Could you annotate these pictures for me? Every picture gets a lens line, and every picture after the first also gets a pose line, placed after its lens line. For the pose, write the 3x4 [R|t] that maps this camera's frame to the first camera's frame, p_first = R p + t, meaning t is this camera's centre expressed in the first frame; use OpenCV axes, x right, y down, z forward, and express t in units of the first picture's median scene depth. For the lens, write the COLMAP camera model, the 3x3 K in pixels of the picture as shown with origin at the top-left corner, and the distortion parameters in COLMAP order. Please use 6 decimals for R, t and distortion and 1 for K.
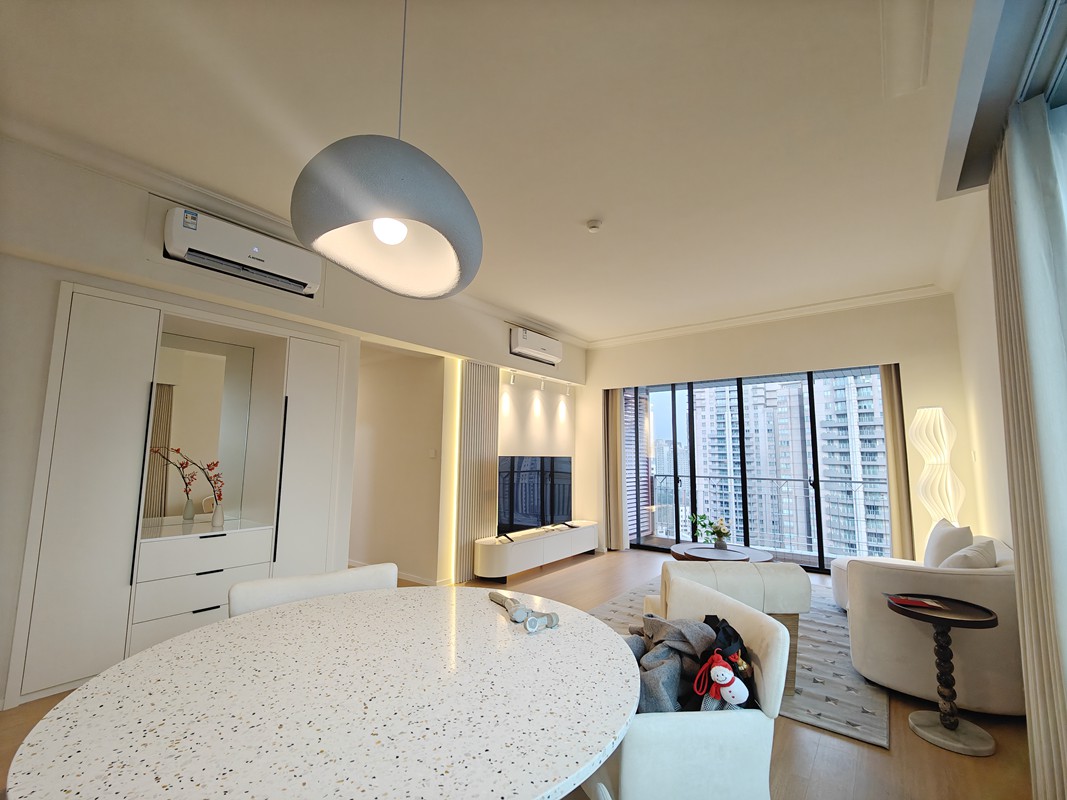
lens RADIAL K [[462.4, 0, 535.8], [0, 462.4, 401.0], [0, 0, 1]] dist [0.021431, -0.020359]
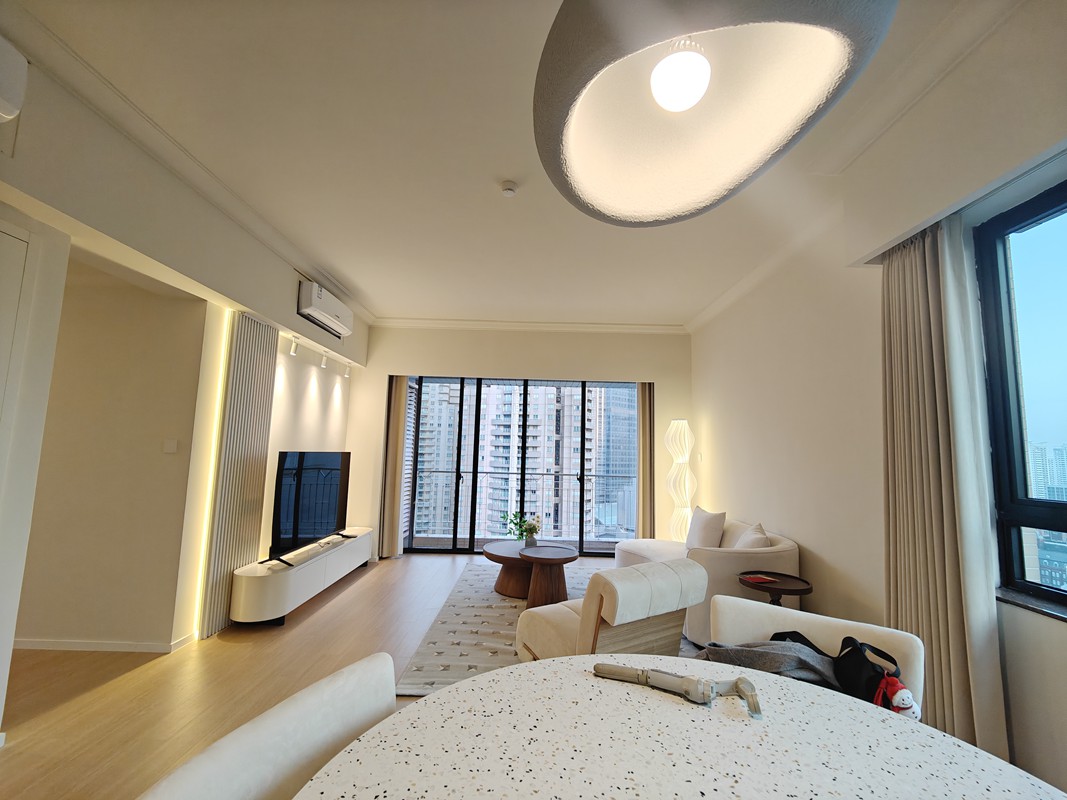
lens RADIAL K [[462.4, 0, 535.8], [0, 462.4, 401.0], [0, 0, 1]] dist [0.021431, -0.020359]
pose [[0.791536, 0.080480, 0.605800, -0.162375], [-0.092348, 0.995659, -0.011612, 0.008979], [-0.604105, -0.046753, 0.795532, 0.137114]]
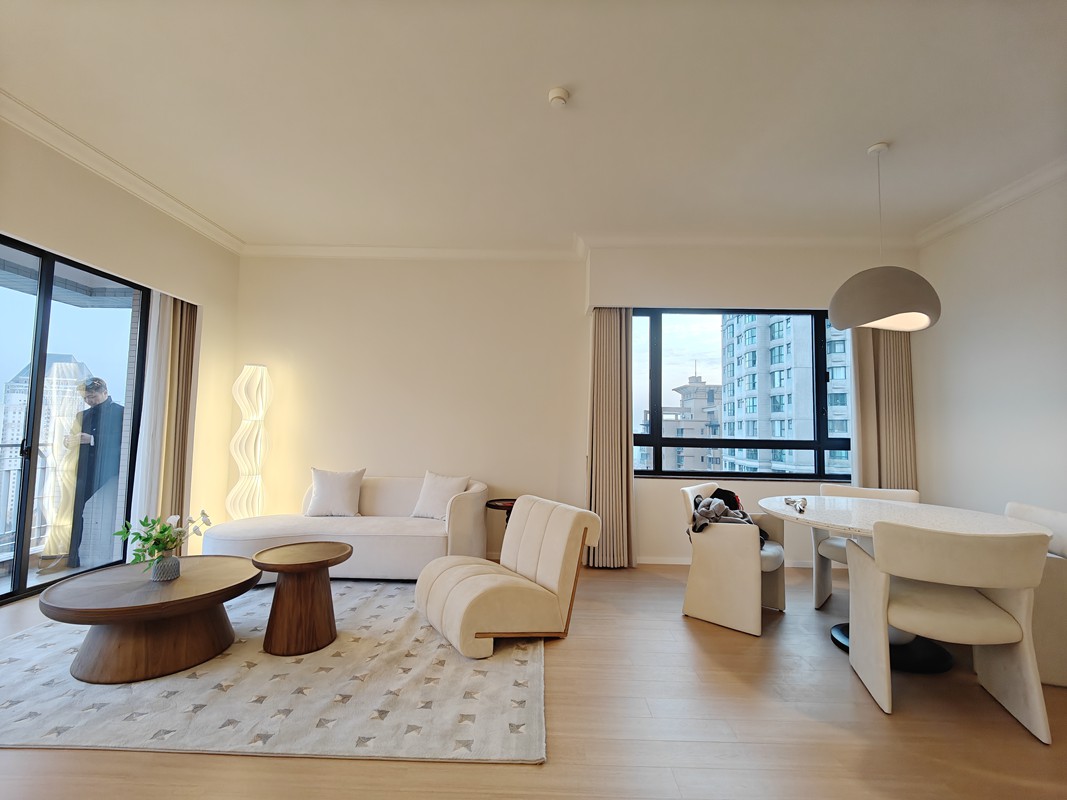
lens RADIAL K [[462.4, 0, 535.8], [0, 462.4, 401.0], [0, 0, 1]] dist [0.021431, -0.020359]
pose [[-0.586872, 0.035749, 0.808890, -0.216549], [-0.117753, 0.984635, -0.128949, 0.095428], [-0.801071, -0.170926, -0.573645, 0.689545]]
